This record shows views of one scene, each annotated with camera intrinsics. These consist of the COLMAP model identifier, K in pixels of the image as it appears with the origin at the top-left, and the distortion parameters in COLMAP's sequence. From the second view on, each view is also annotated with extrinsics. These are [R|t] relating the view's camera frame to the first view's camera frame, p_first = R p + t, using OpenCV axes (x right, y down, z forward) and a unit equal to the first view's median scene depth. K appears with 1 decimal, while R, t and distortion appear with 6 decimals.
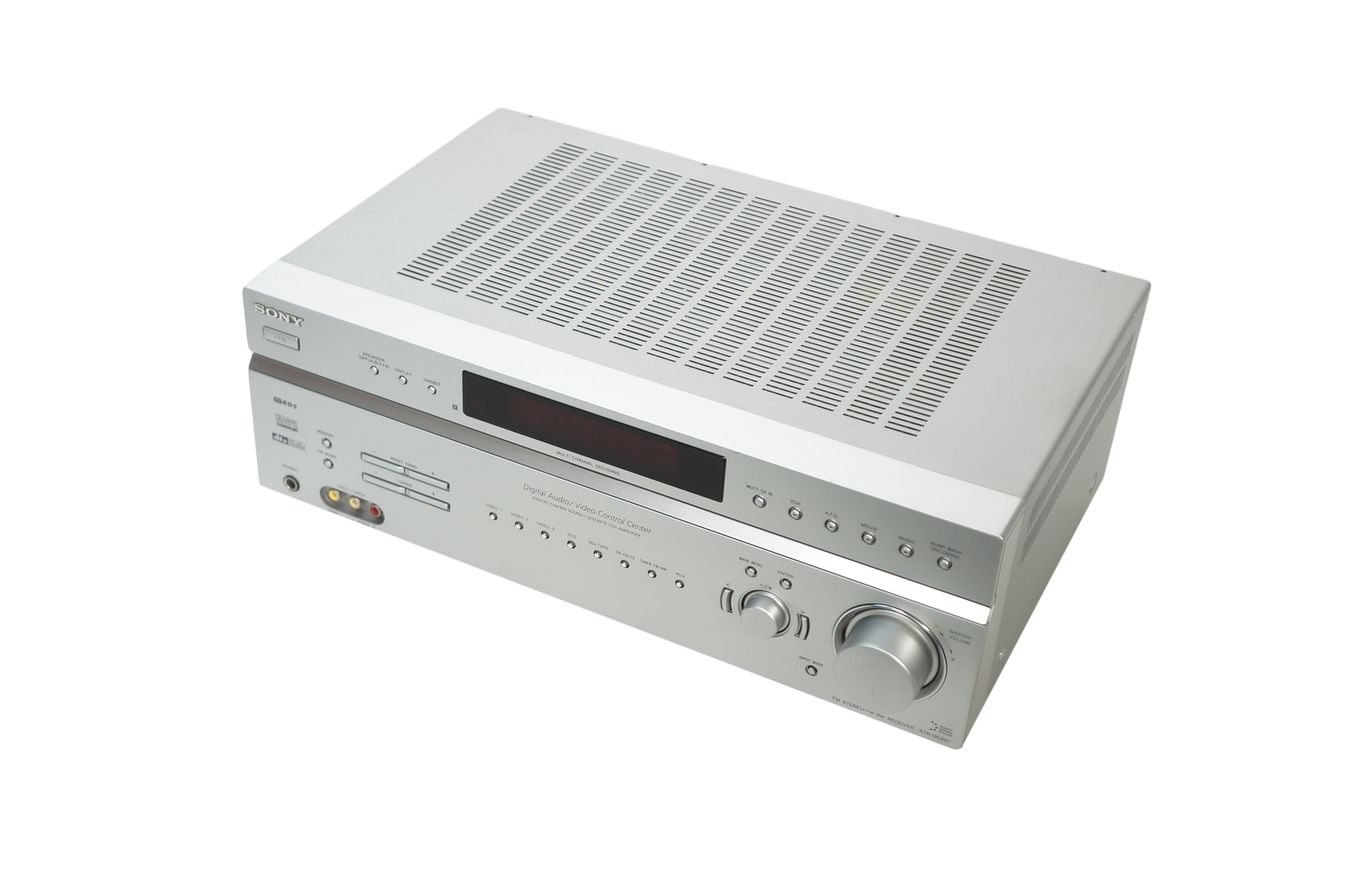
lens RADIAL K [[1876.0, 0, 675.0], [0, 1876.0, 446.2], [0, 0, 1]] dist [-0.106640, 0.000000]
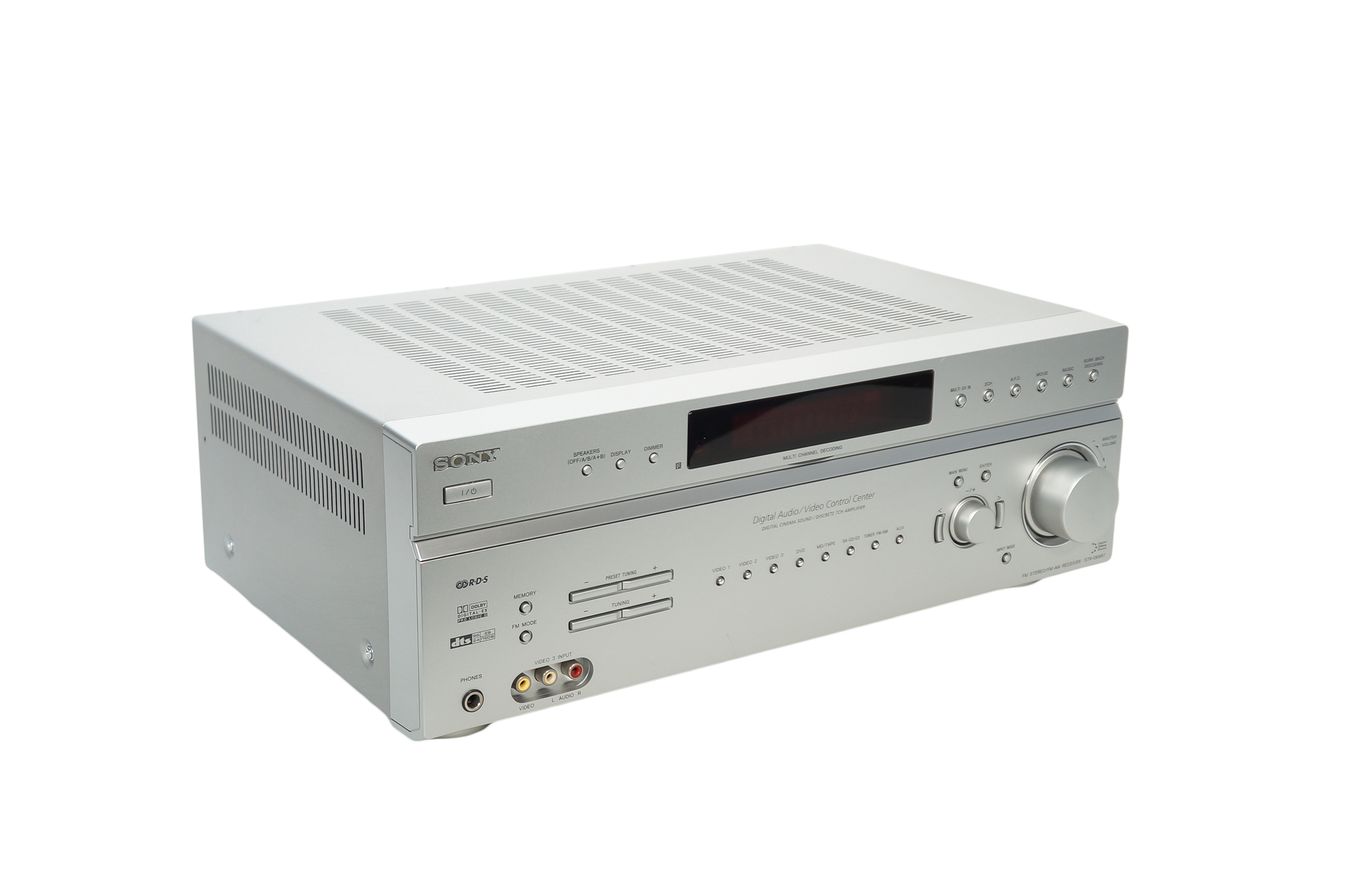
lens RADIAL K [[1832.9, 0, 671.3], [0, 1832.9, 439.2], [0, 0, 1]] dist [0.061099, 0.000000]
pose [[0.490200, -0.294729, 0.820267, -0.796349], [0.514761, 0.857334, 0.000421, -0.032464], [-0.703367, 0.422036, 0.571980, 0.485835]]
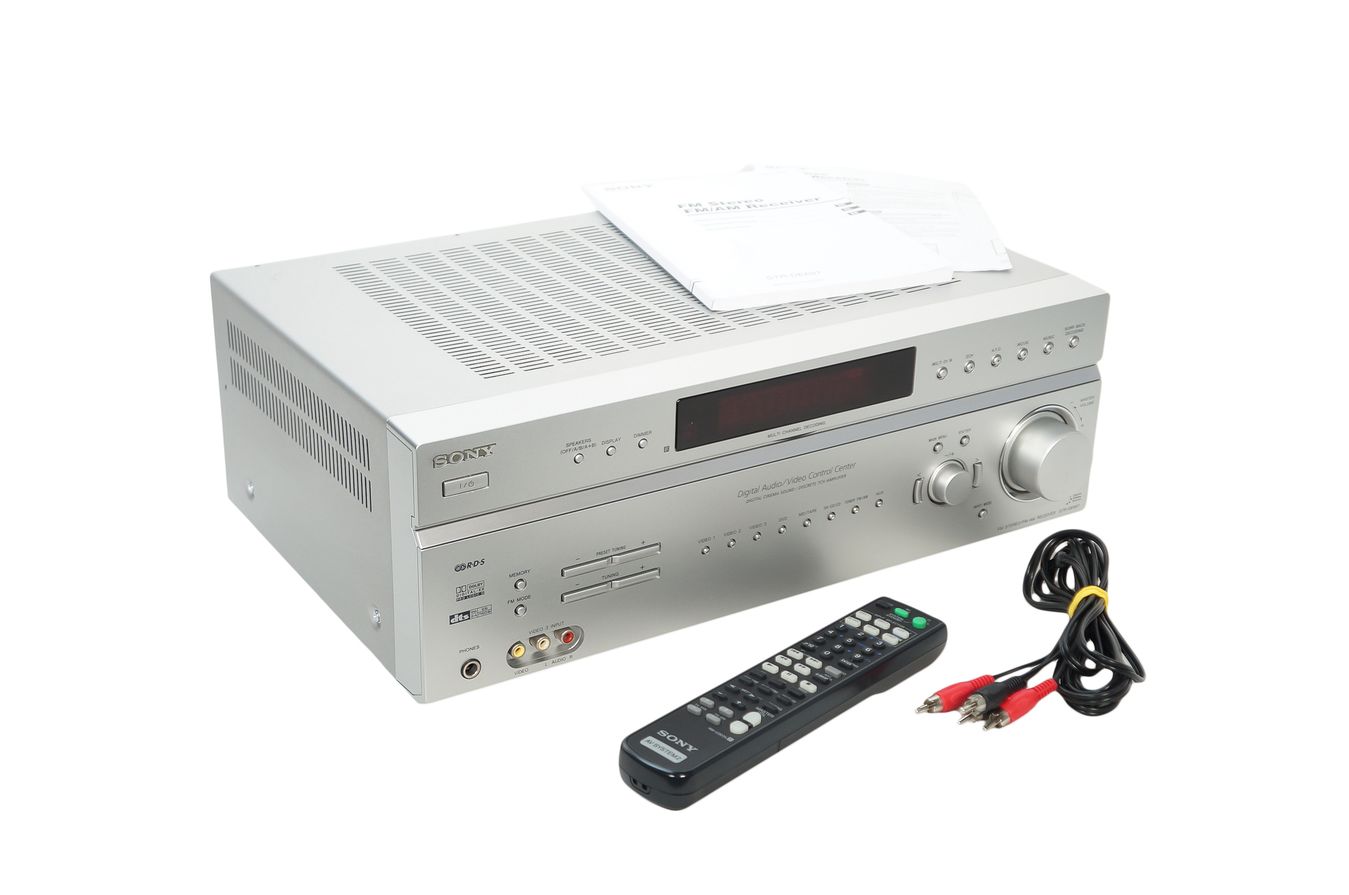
lens RADIAL K [[1832.9, 0, 676.6], [0, 1832.9, 458.1], [0, 0, 1]] dist [0.061099, 0.000000]
pose [[0.512550, -0.391565, 0.764179, -0.790397], [0.499447, 0.859883, 0.105614, -0.107606], [-0.698459, 0.327534, 0.636299, 0.399938]]
